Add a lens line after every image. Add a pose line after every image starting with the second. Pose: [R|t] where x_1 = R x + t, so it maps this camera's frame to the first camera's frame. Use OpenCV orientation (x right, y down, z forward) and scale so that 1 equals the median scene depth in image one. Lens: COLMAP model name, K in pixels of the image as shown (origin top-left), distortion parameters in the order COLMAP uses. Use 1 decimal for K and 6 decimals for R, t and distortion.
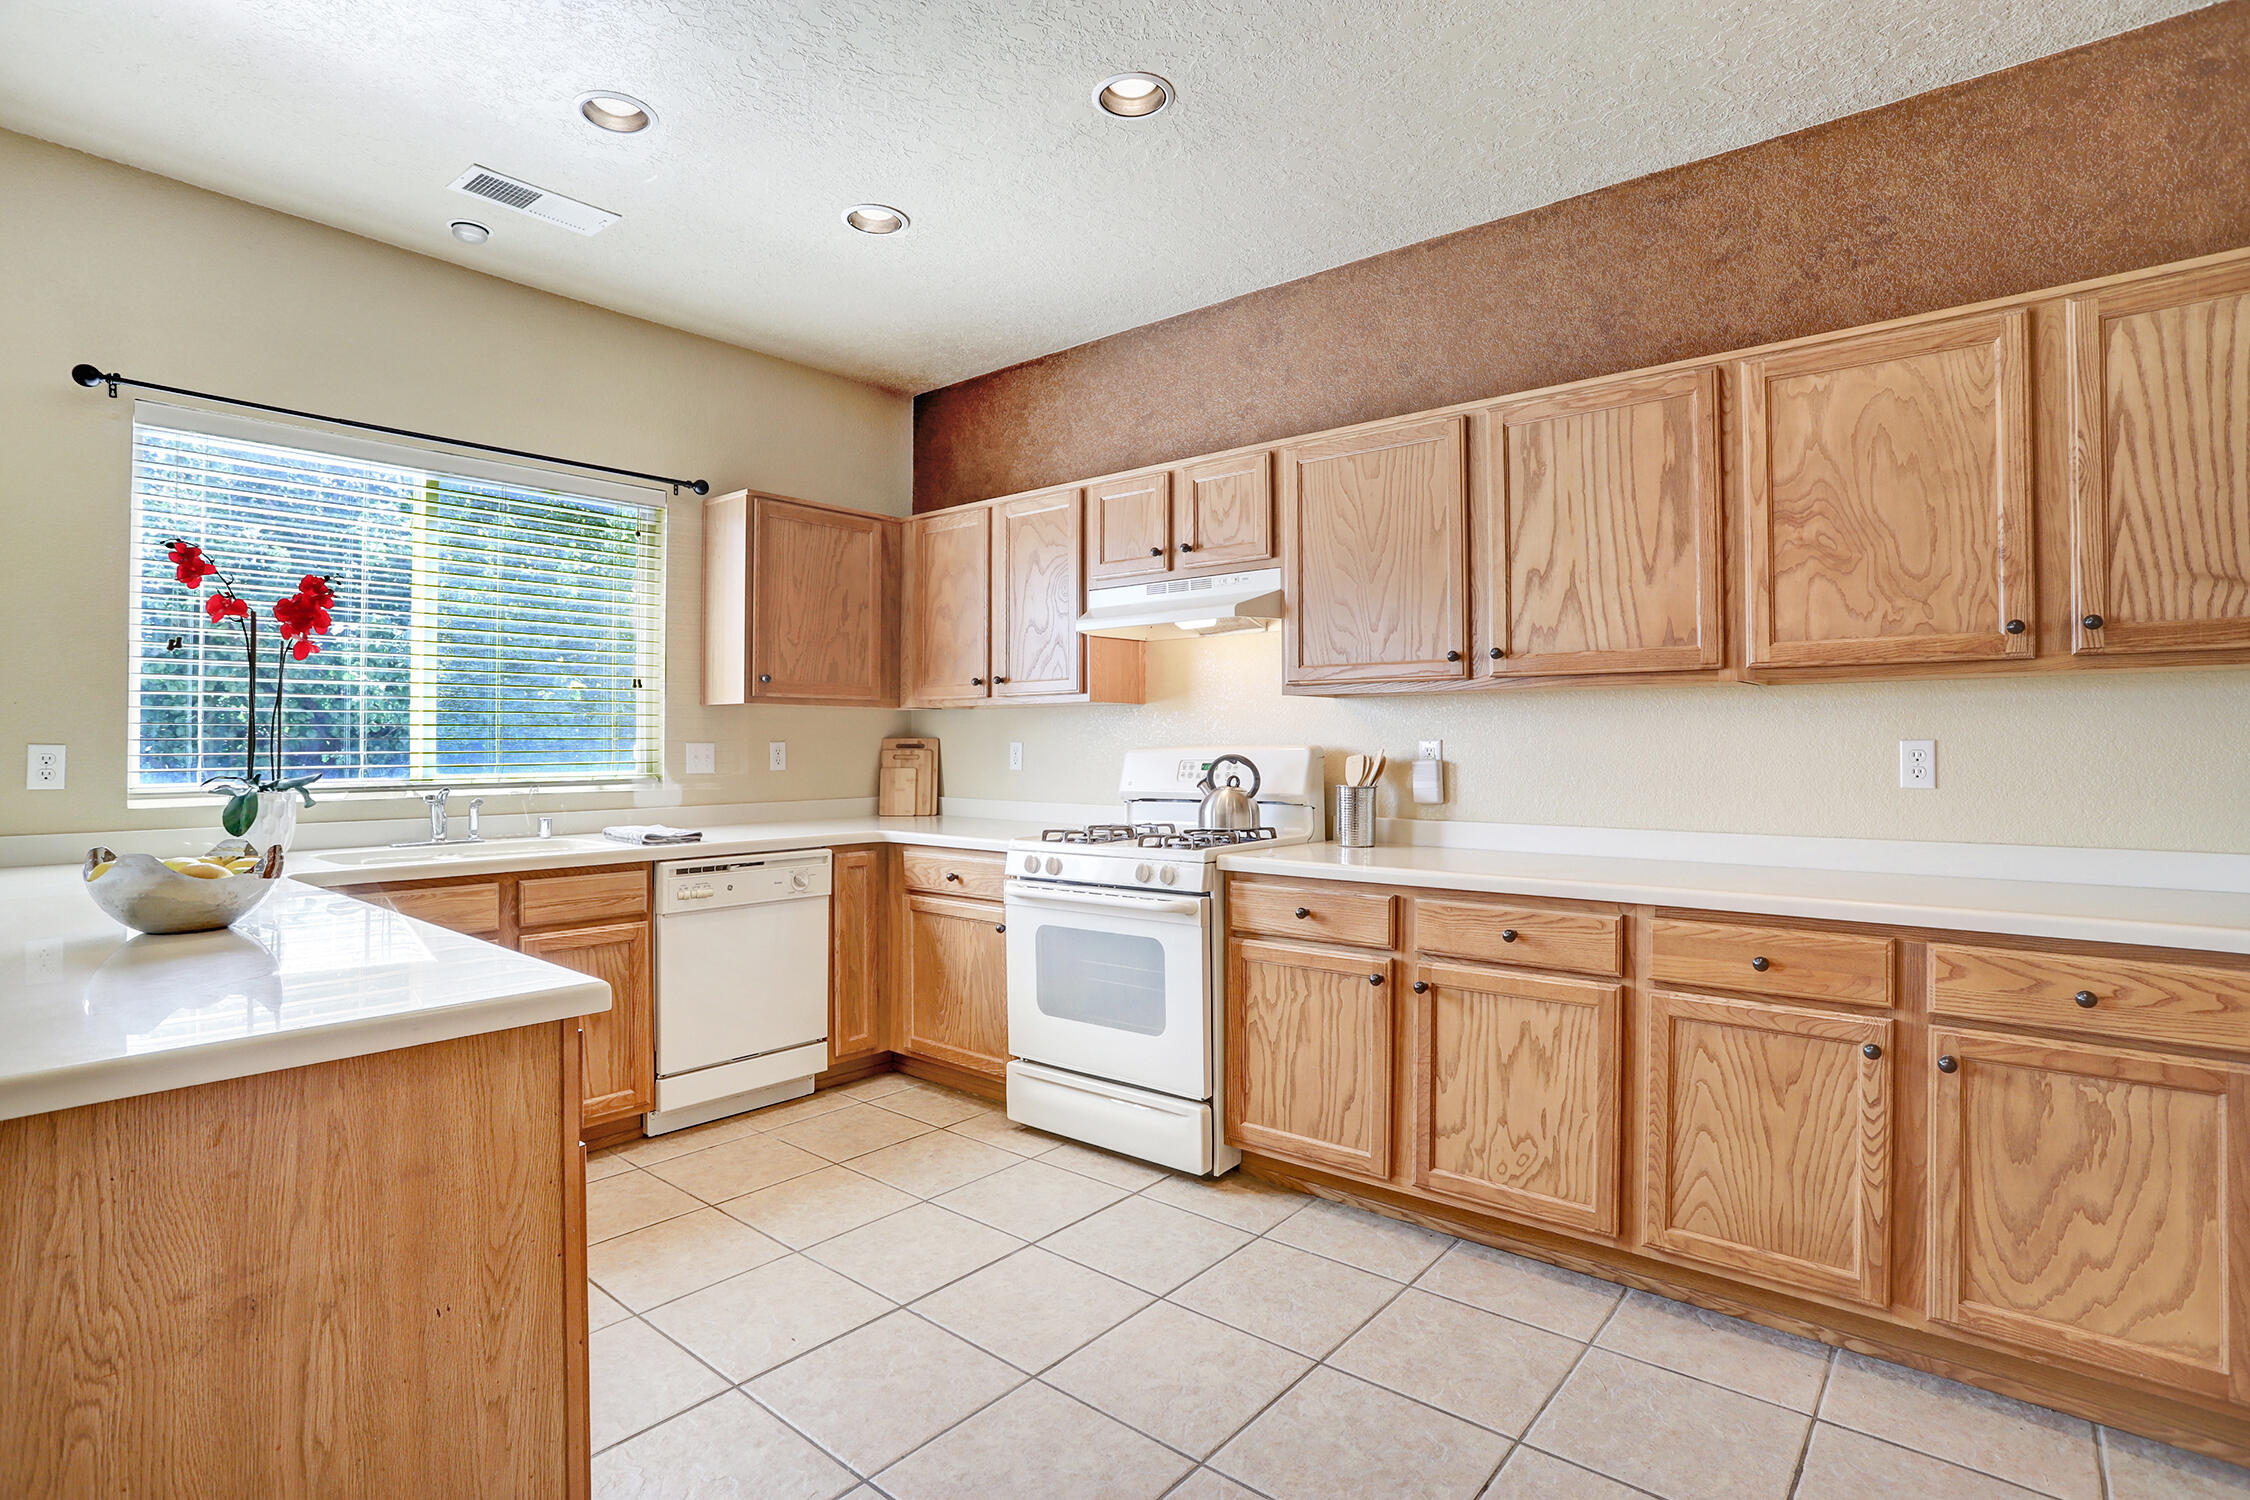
lens RADIAL K [[1090.5, 0, 1117.3], [0, 1090.5, 735.5], [0, 0, 1]] dist [-0.045293, 0.015590]
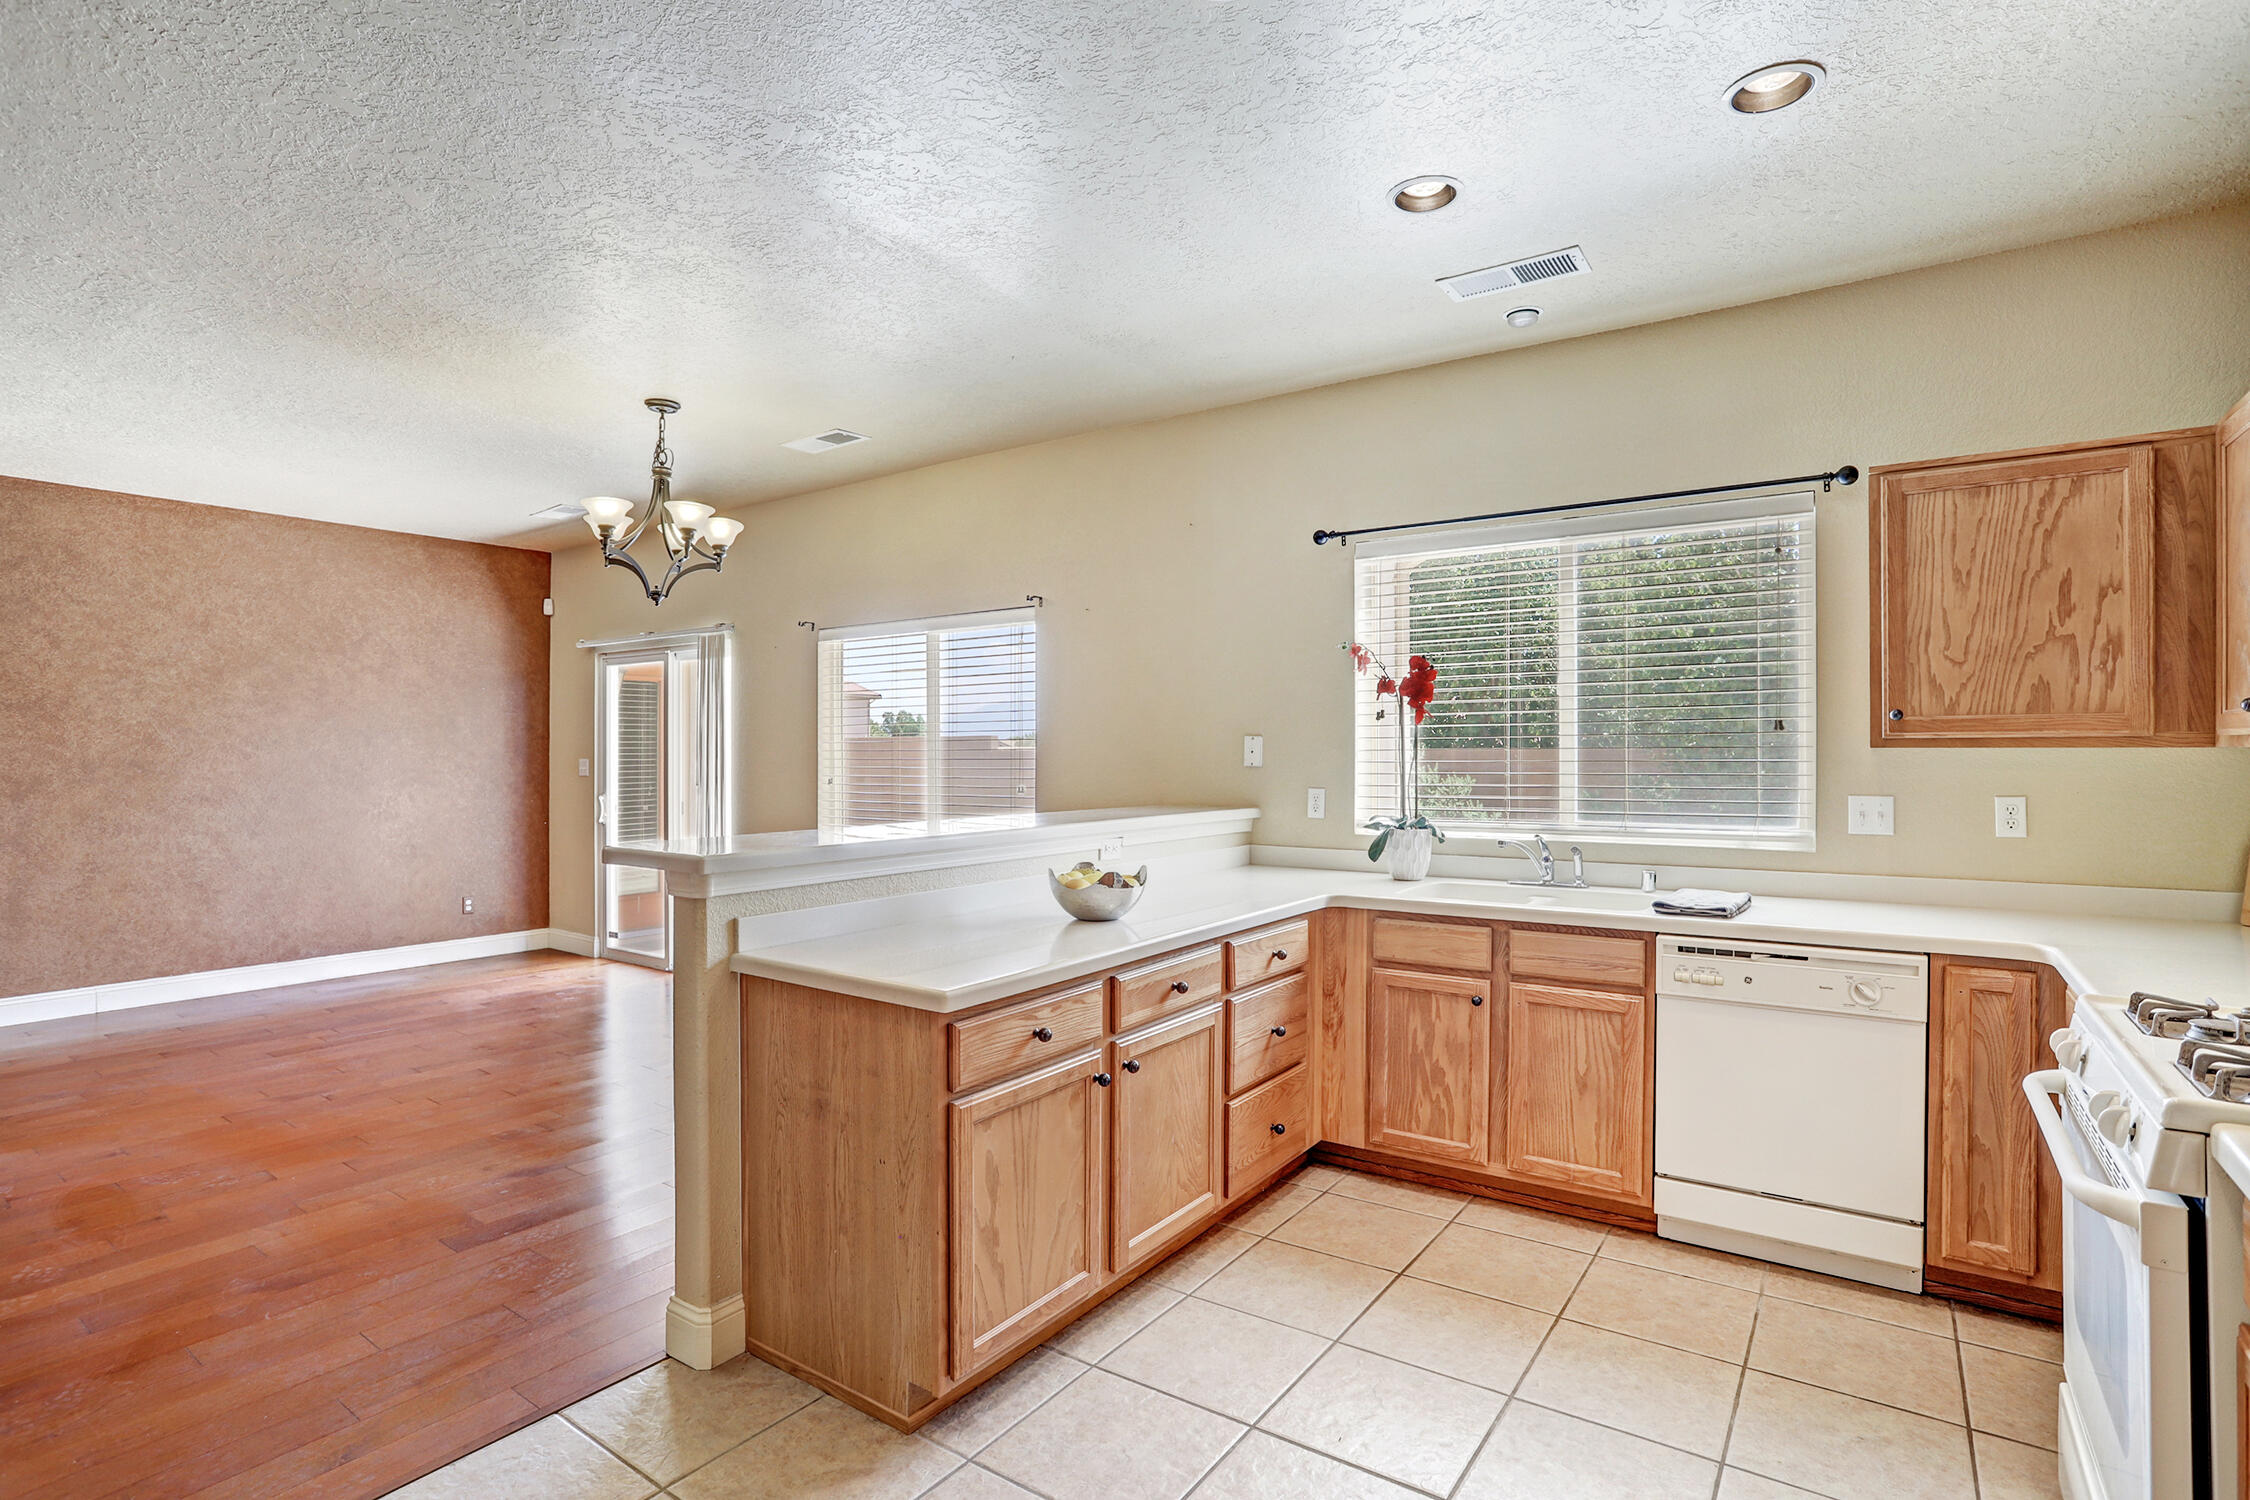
lens RADIAL K [[1090.5, 0, 1138.0], [0, 1090.5, 758.8], [0, 0, 1]] dist [-0.045293, 0.015590]
pose [[0.091757, 0.002424, -0.995778, 0.430504], [0.009813, 0.999946, 0.003339, -0.035903], [0.995733, -0.010078, 0.091729, 0.495808]]
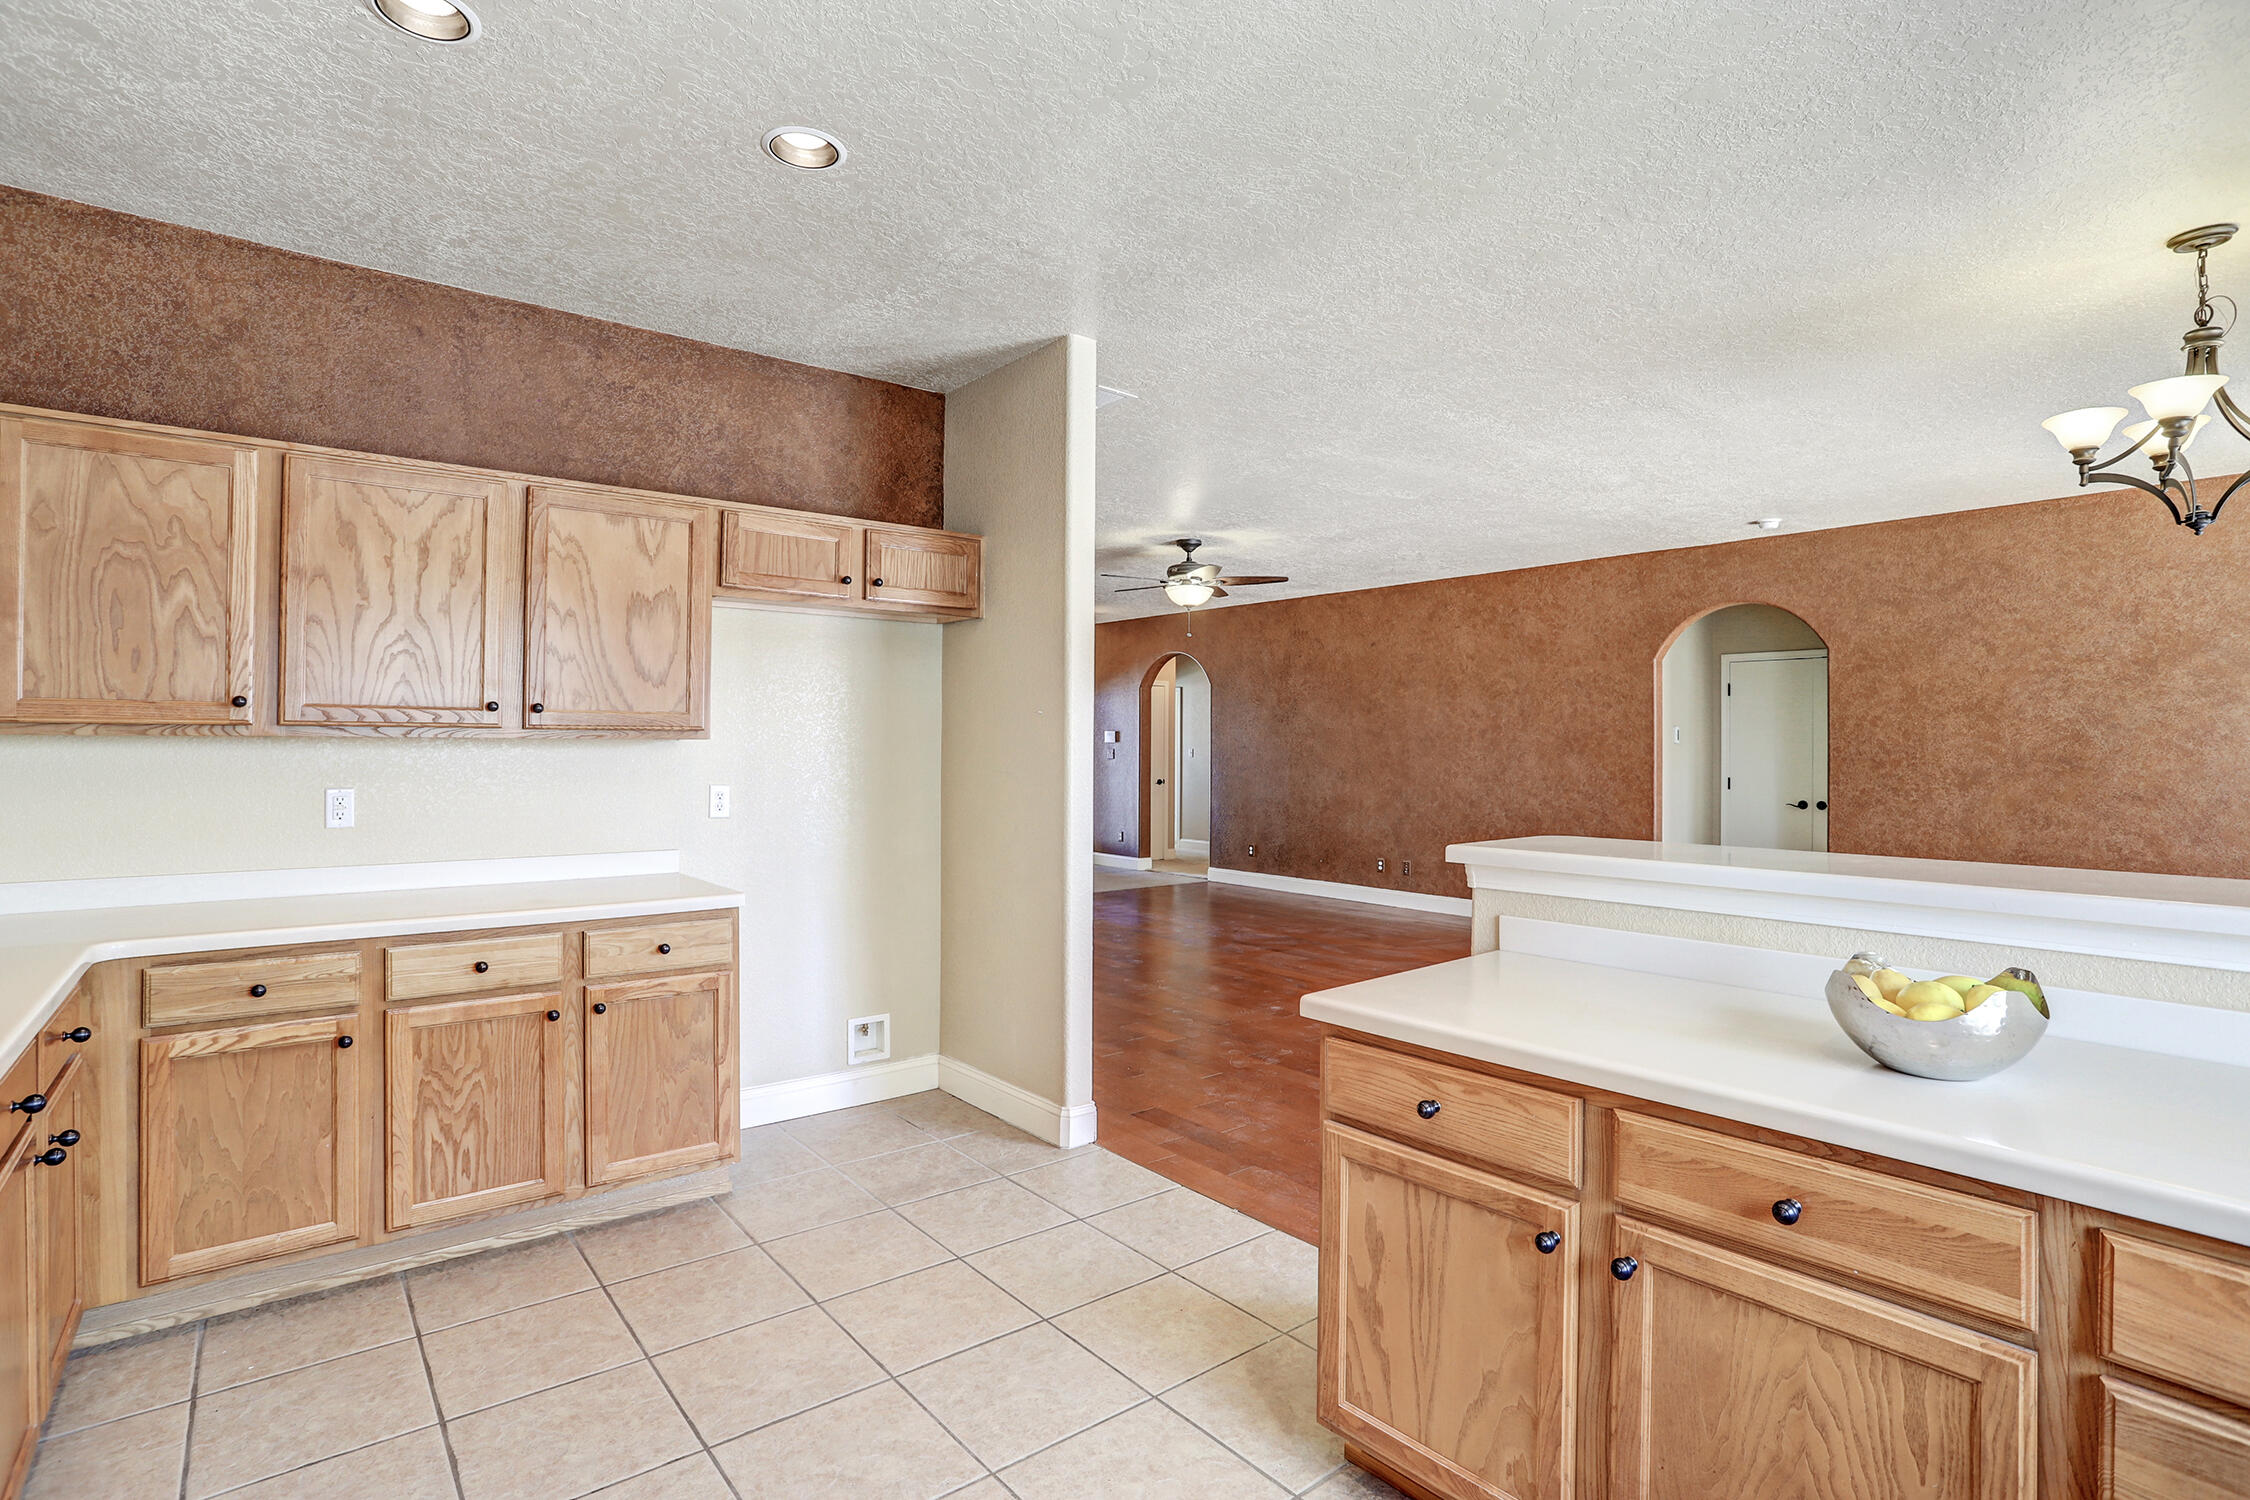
lens RADIAL K [[1090.5, 0, 1113.6], [0, 1090.5, 731.6], [0, 0, 1]] dist [-0.045293, 0.015590]
pose [[-0.982171, -0.002378, 0.187973, -0.233433], [-0.006825, 0.999712, -0.023013, -0.033405], [-0.187865, -0.023886, -0.981904, 1.080478]]
